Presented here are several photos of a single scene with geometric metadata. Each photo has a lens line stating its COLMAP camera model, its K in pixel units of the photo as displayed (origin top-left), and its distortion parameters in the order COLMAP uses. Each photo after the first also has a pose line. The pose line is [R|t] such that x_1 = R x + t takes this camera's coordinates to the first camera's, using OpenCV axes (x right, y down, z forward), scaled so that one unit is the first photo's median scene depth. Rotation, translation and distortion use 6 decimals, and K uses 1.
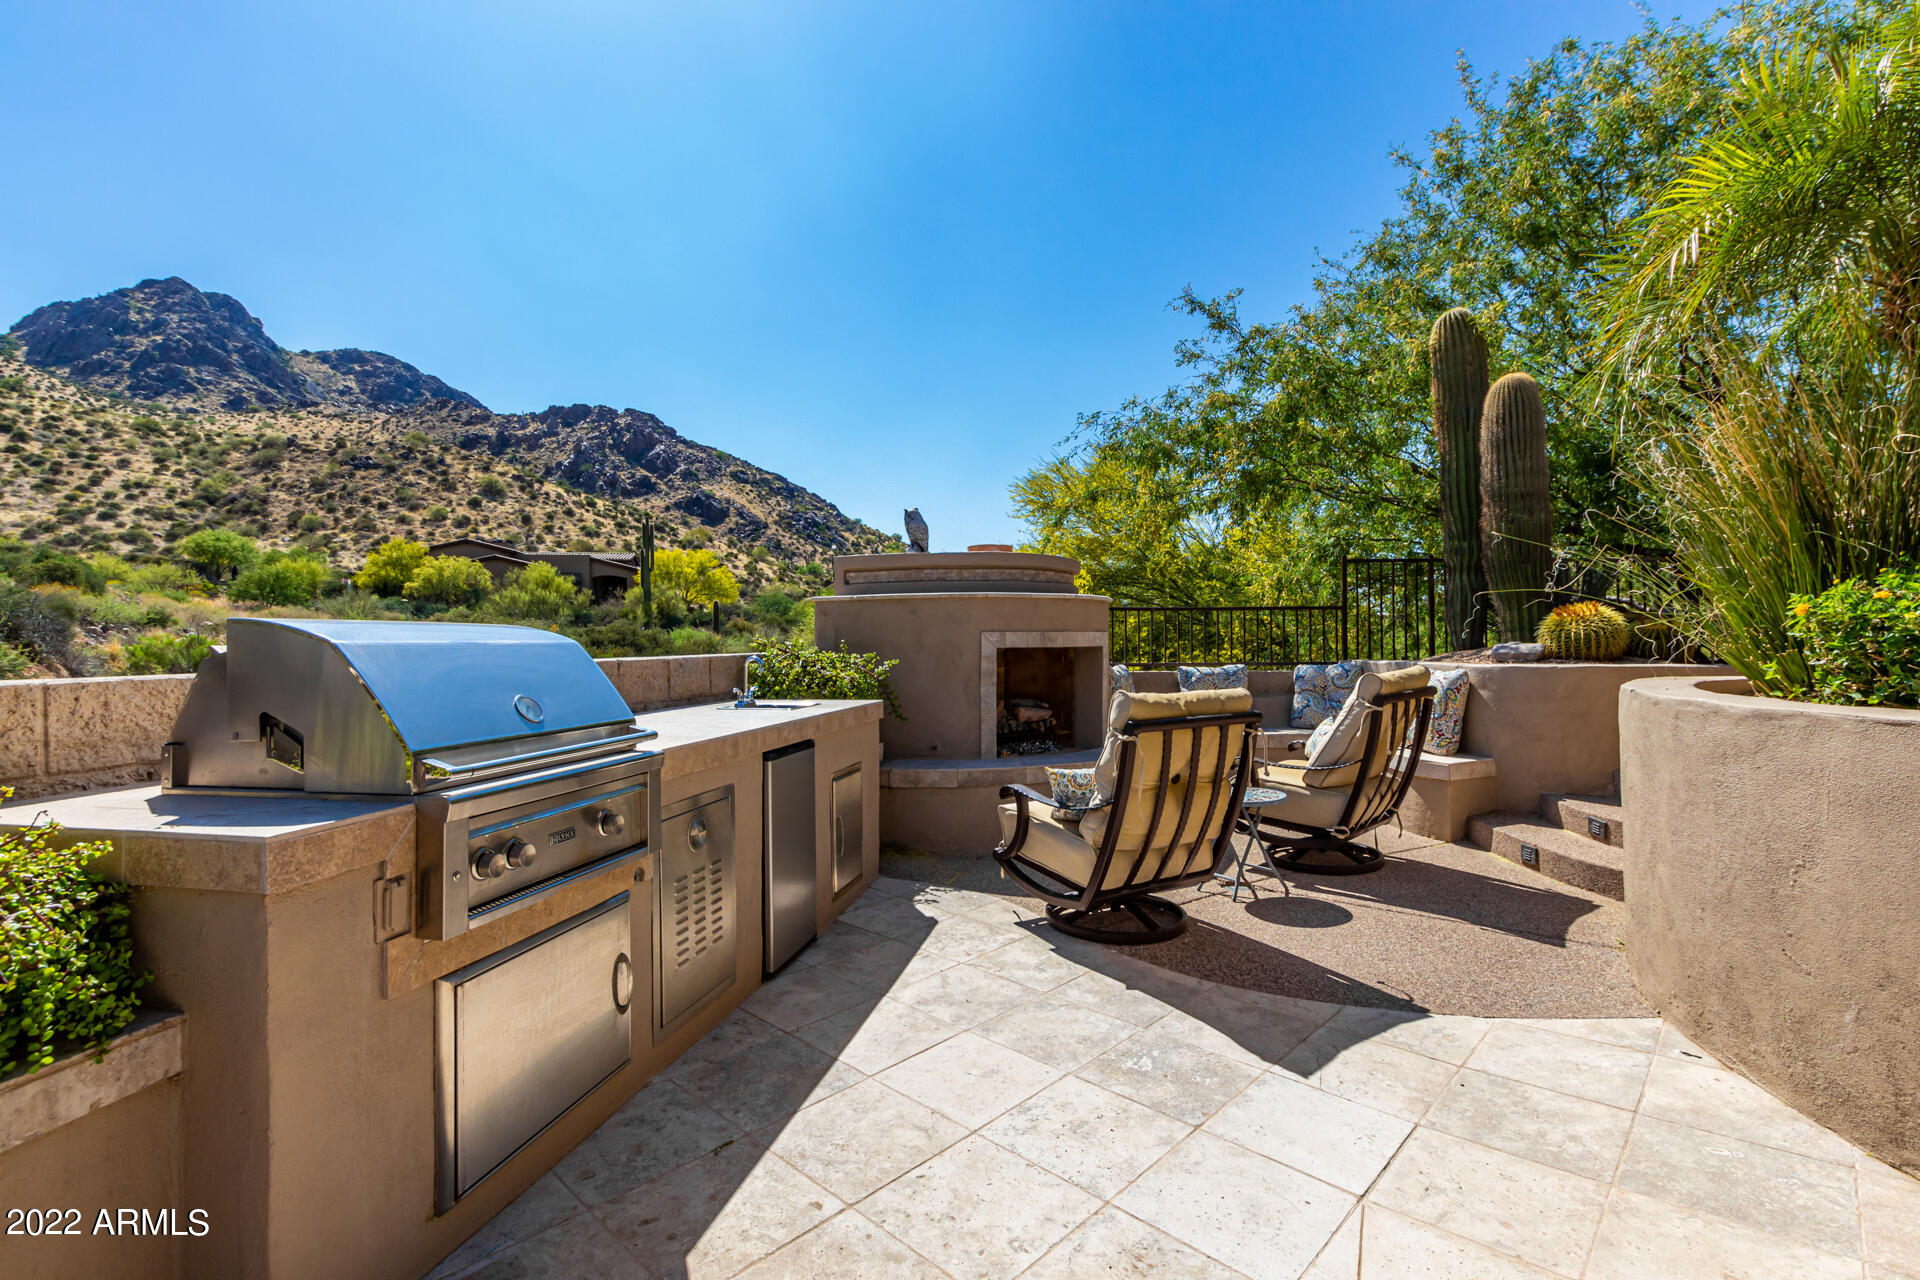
lens RADIAL K [[884.8, 0, 962.9], [0, 884.8, 632.6], [0, 0, 1]] dist [0.000537, 0.000047]
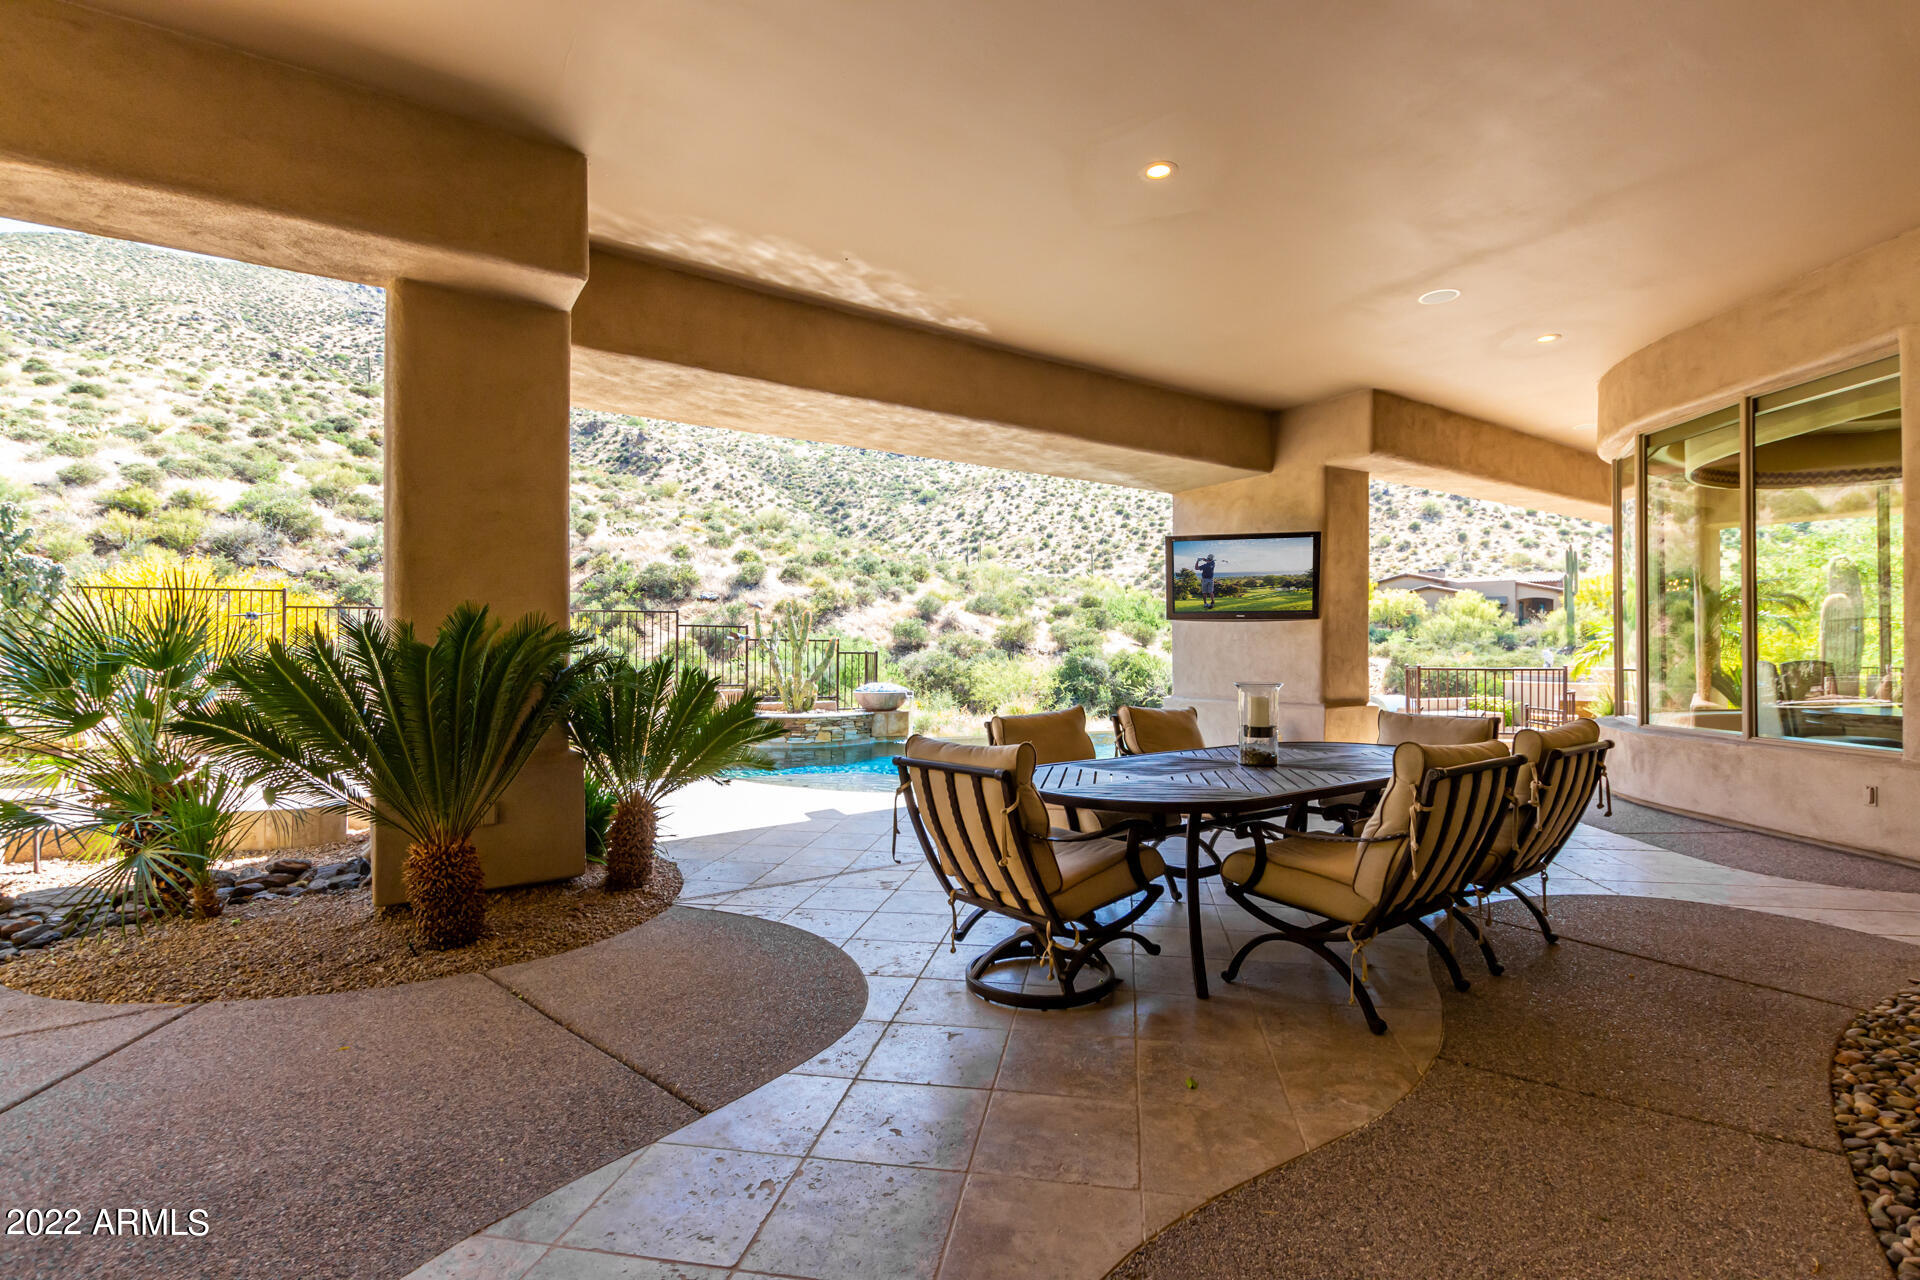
lens RADIAL K [[884.8, 0, 958.9], [0, 884.8, 637.2], [0, 0, 1]] dist [0.000537, 0.000047]
pose [[0.555662, 0.001597, -0.831407, 0.059432], [-0.002108, 0.999998, 0.000512, -0.008516], [0.831405, 0.001468, 0.555664, -0.101577]]
